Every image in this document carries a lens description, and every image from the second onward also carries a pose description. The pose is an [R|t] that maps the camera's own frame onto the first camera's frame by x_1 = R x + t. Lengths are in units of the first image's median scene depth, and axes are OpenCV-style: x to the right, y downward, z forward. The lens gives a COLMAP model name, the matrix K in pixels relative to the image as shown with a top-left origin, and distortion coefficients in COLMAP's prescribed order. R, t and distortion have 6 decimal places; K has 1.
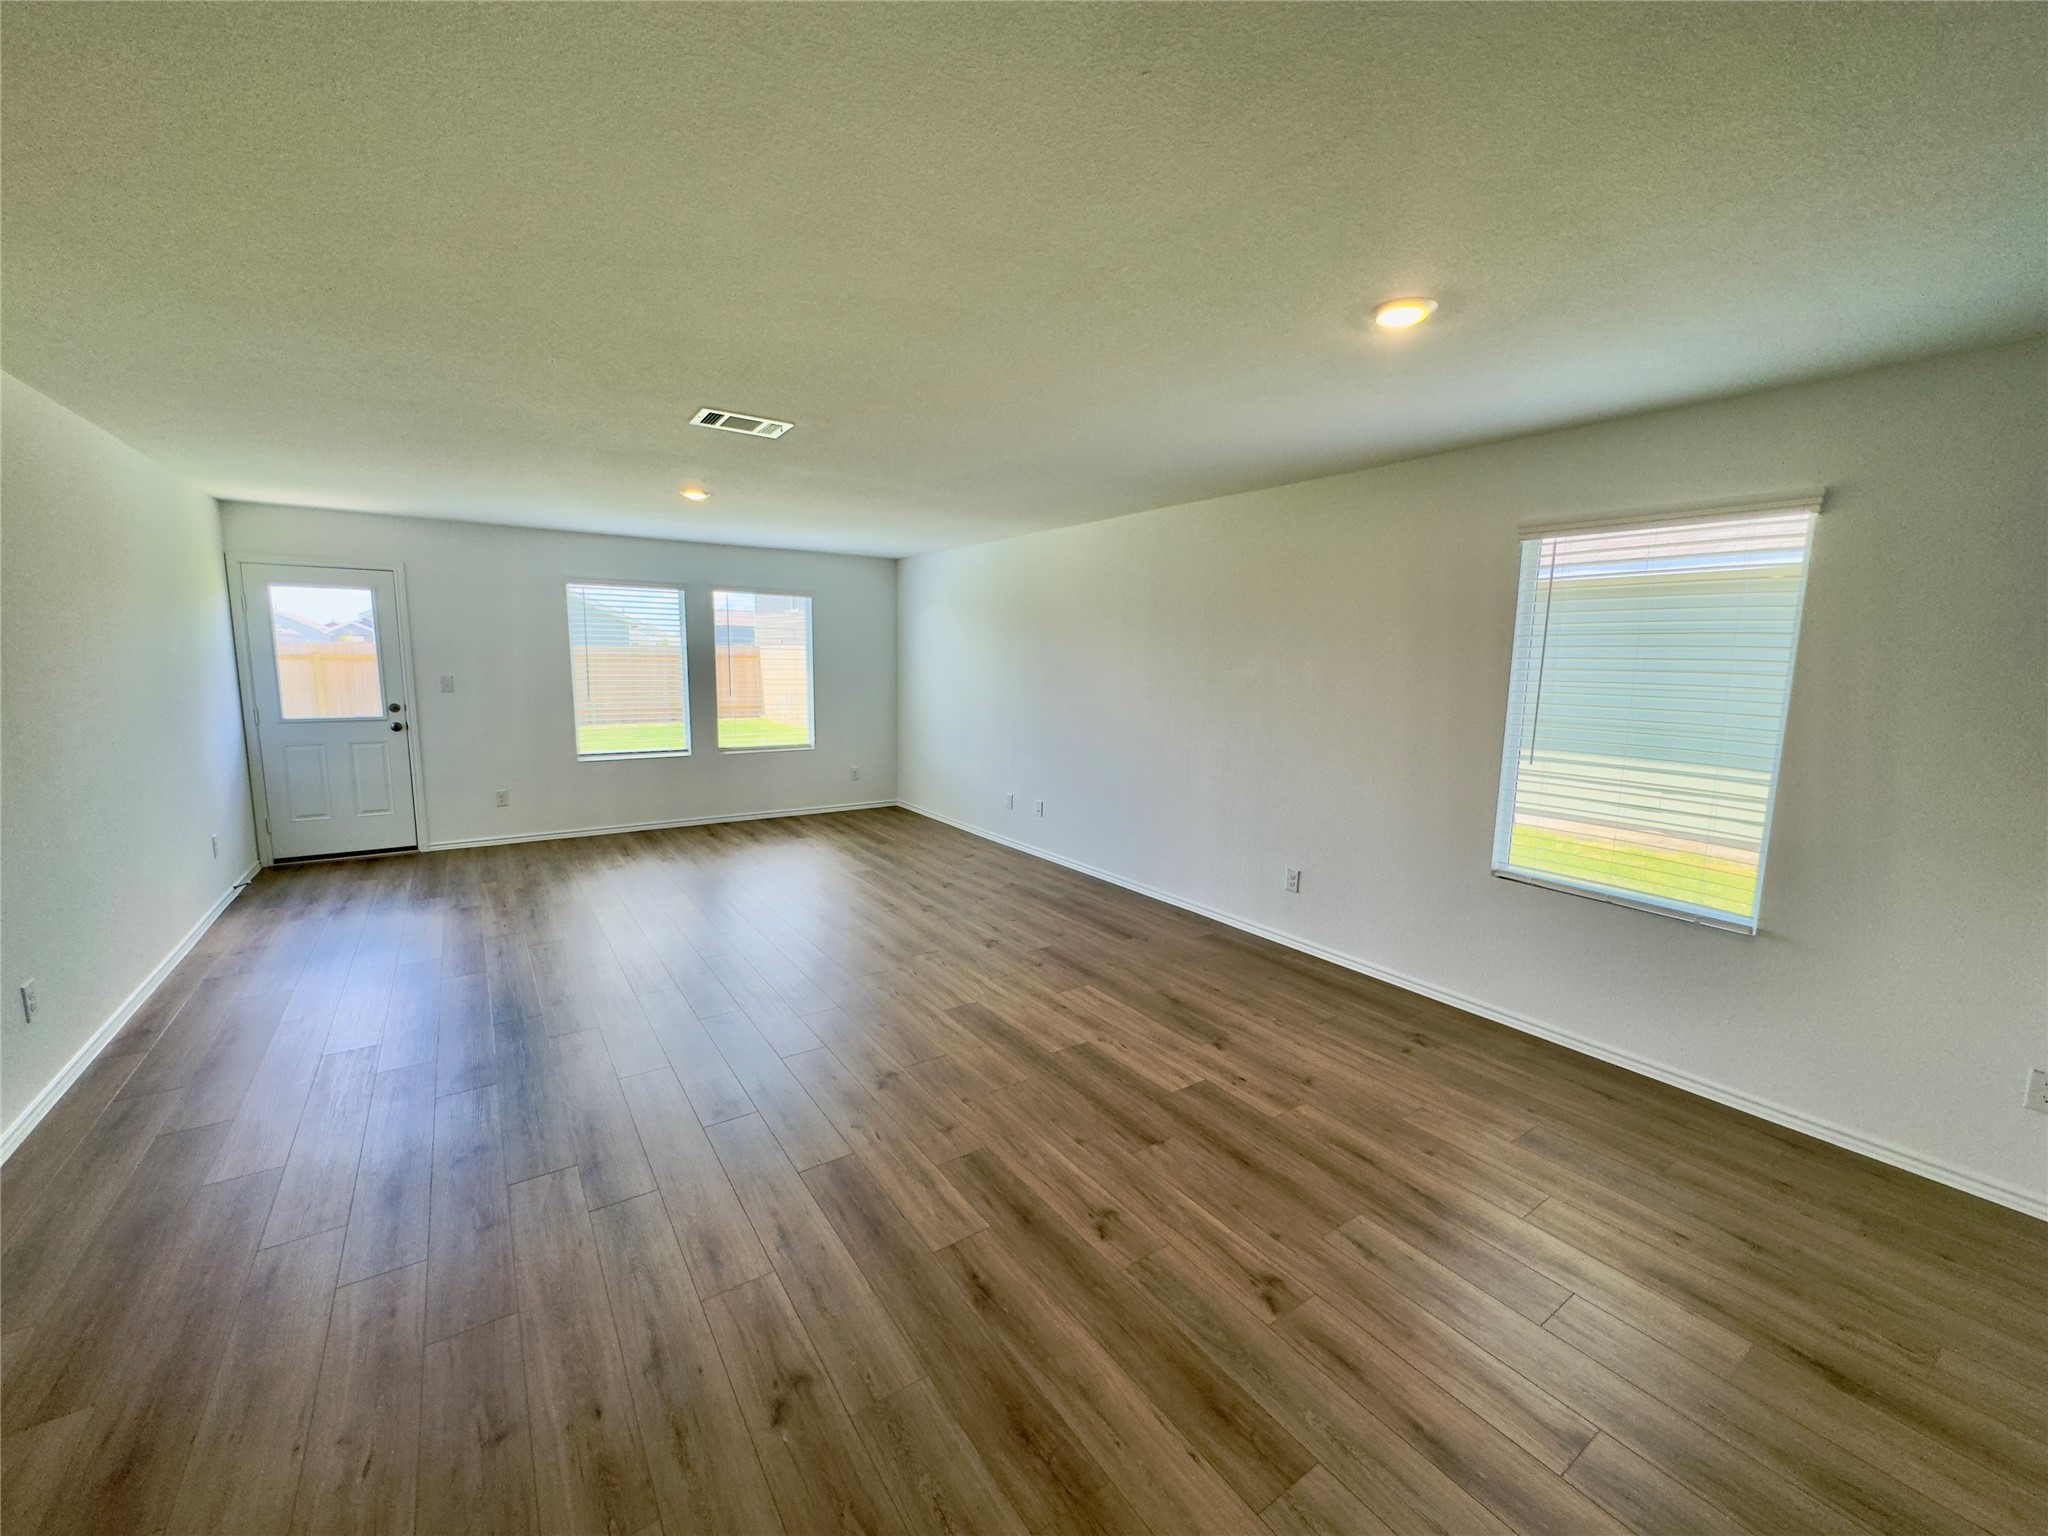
lens RADIAL K [[818.4, 0, 1024.0], [0, 818.4, 768.0], [0, 0, 1]] dist [-0.001275, 0.000289]
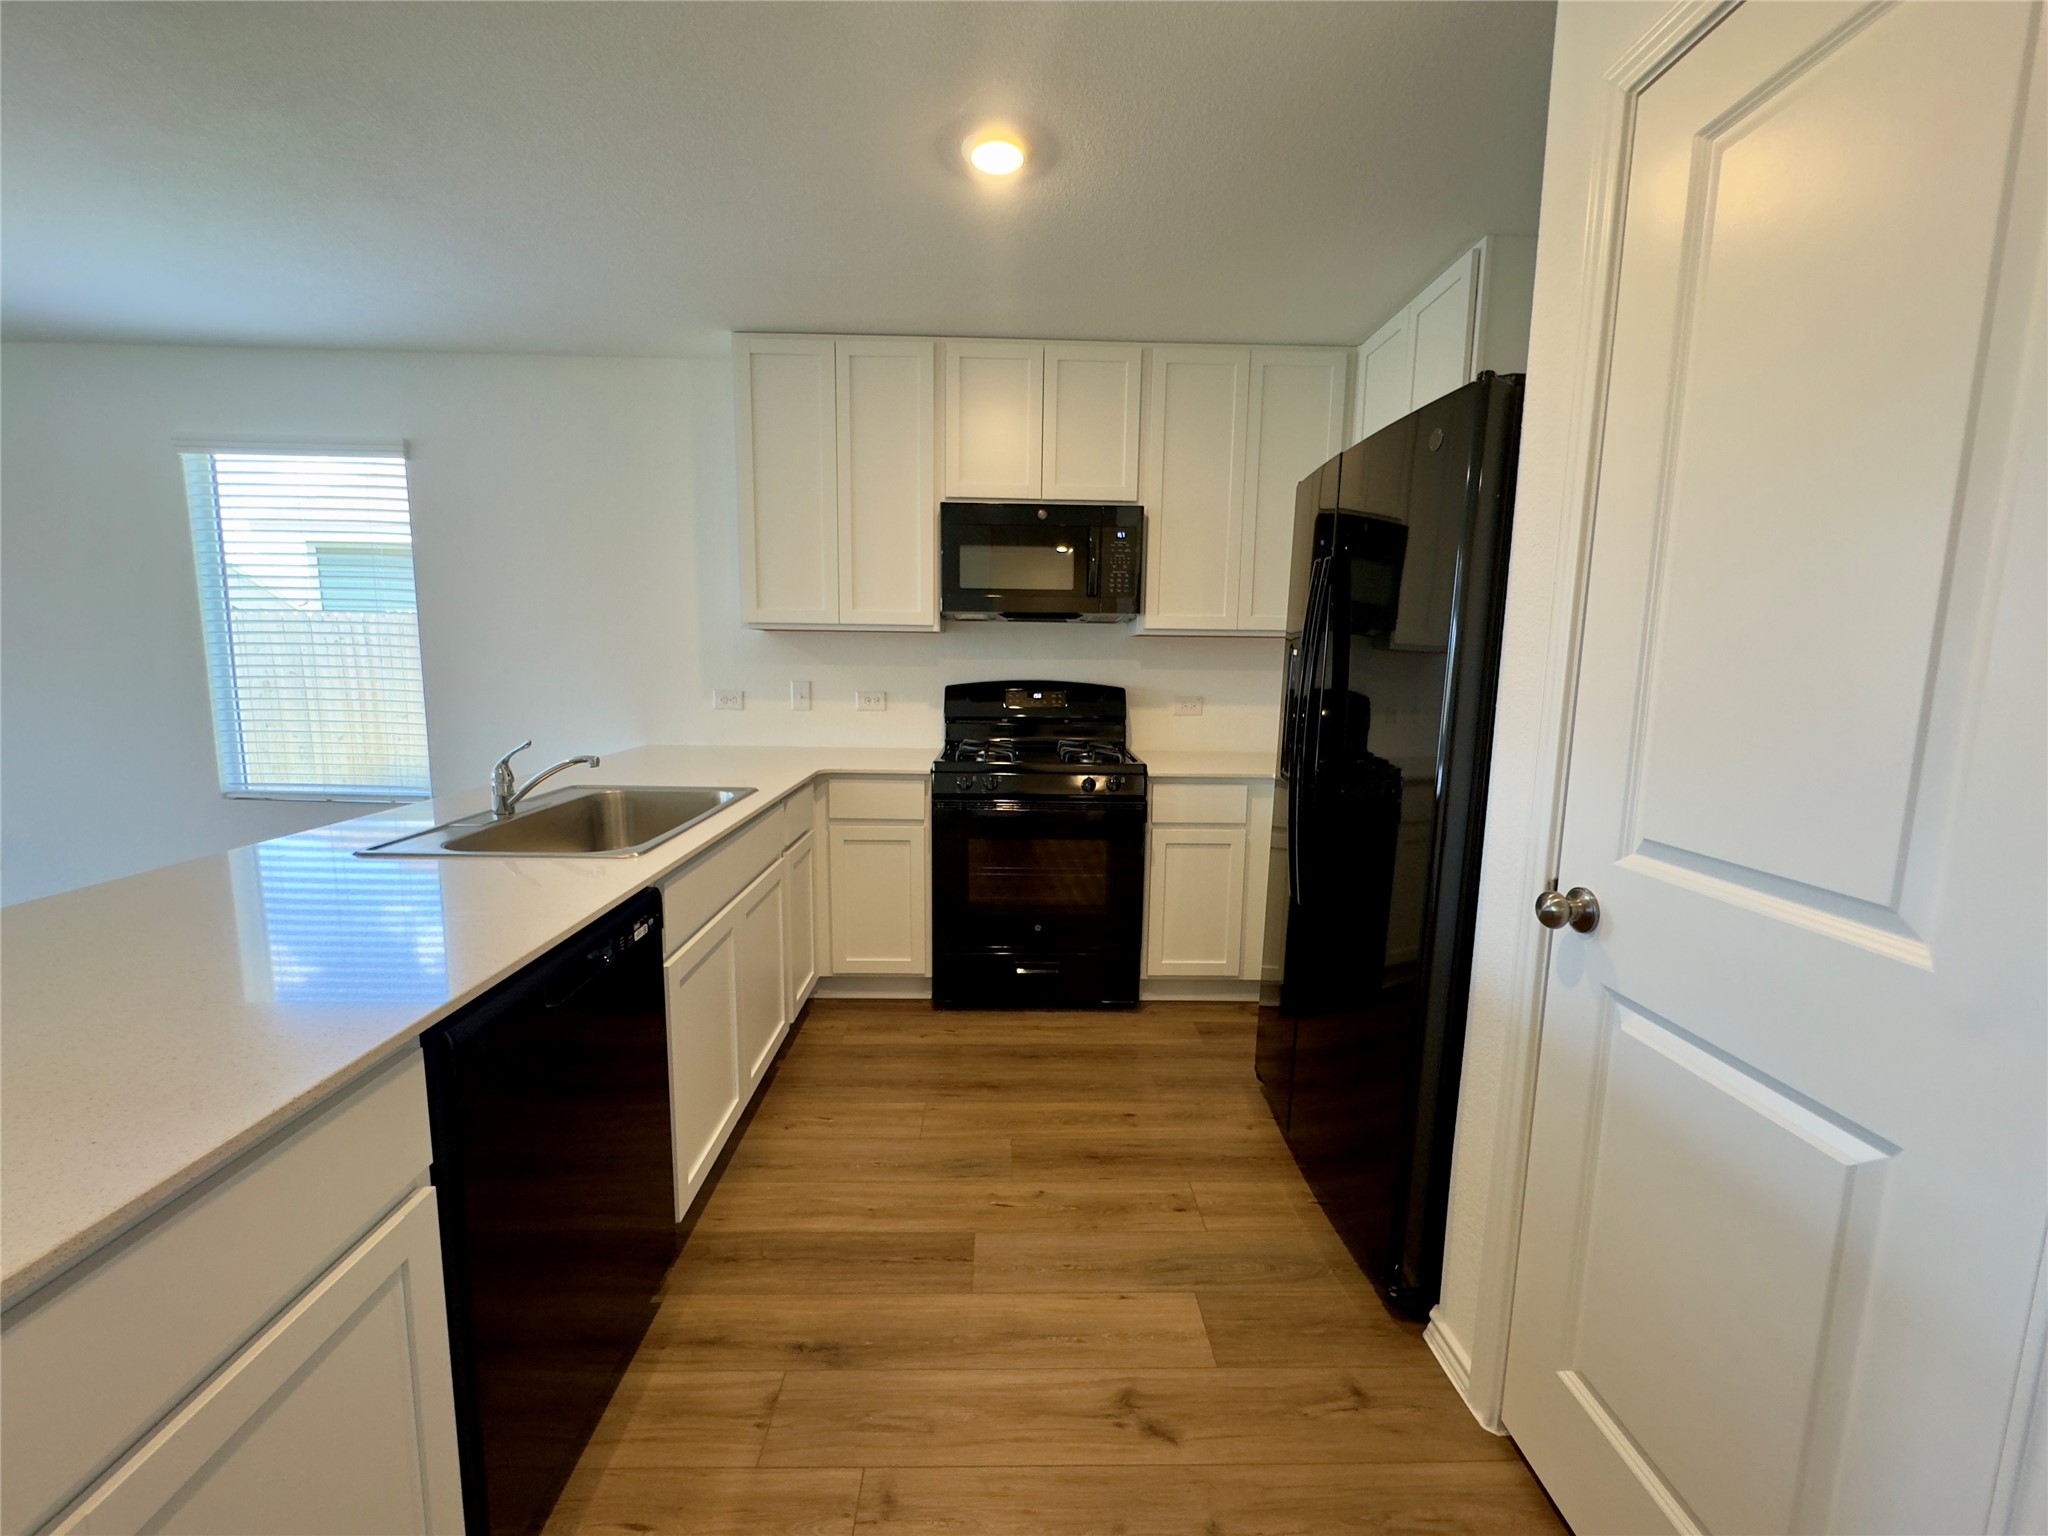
lens RADIAL K [[818.4, 0, 1024.0], [0, 818.4, 768.0], [0, 0, 1]] dist [-0.001275, 0.000289]
pose [[0.547125, -0.120499, 0.828332, 0.198656], [0.105985, 0.991592, 0.074244, 0.084981], [-0.830314, 0.047170, 0.555296, -0.238062]]
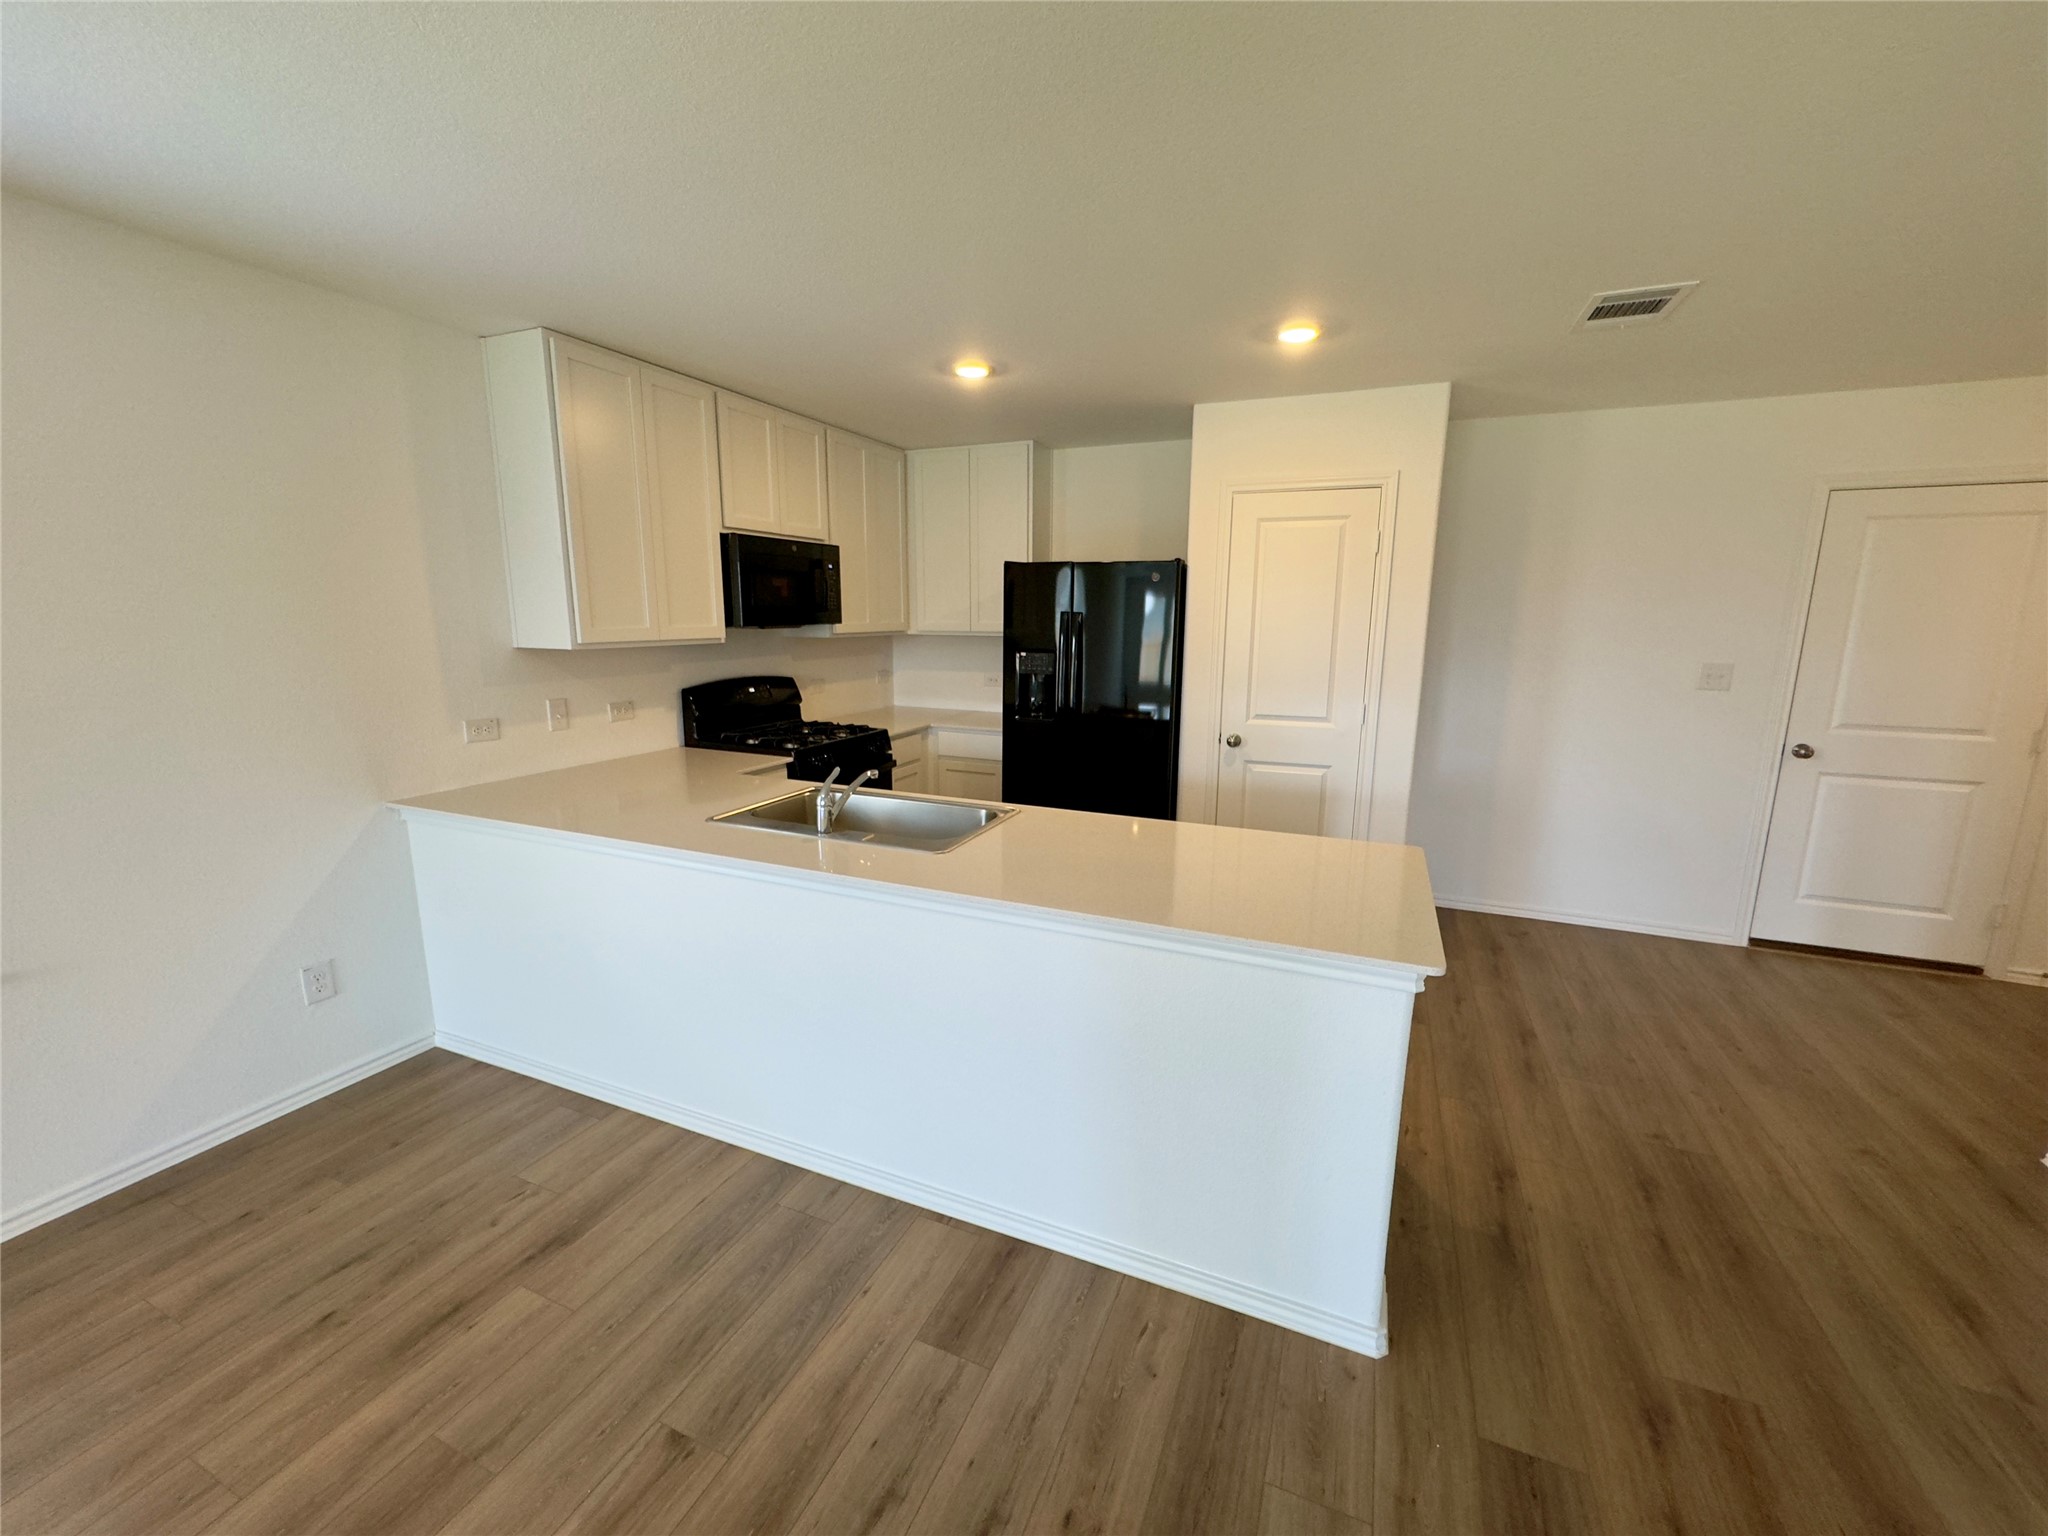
lens RADIAL K [[818.4, 0, 1024.0], [0, 818.4, 768.0], [0, 0, 1]] dist [-0.001275, 0.000289]
pose [[-0.531128, -0.181012, 0.827730, -0.050760], [0.096344, 0.957675, 0.271250, -0.038738], [-0.841796, 0.223815, -0.491209, 0.296144]]
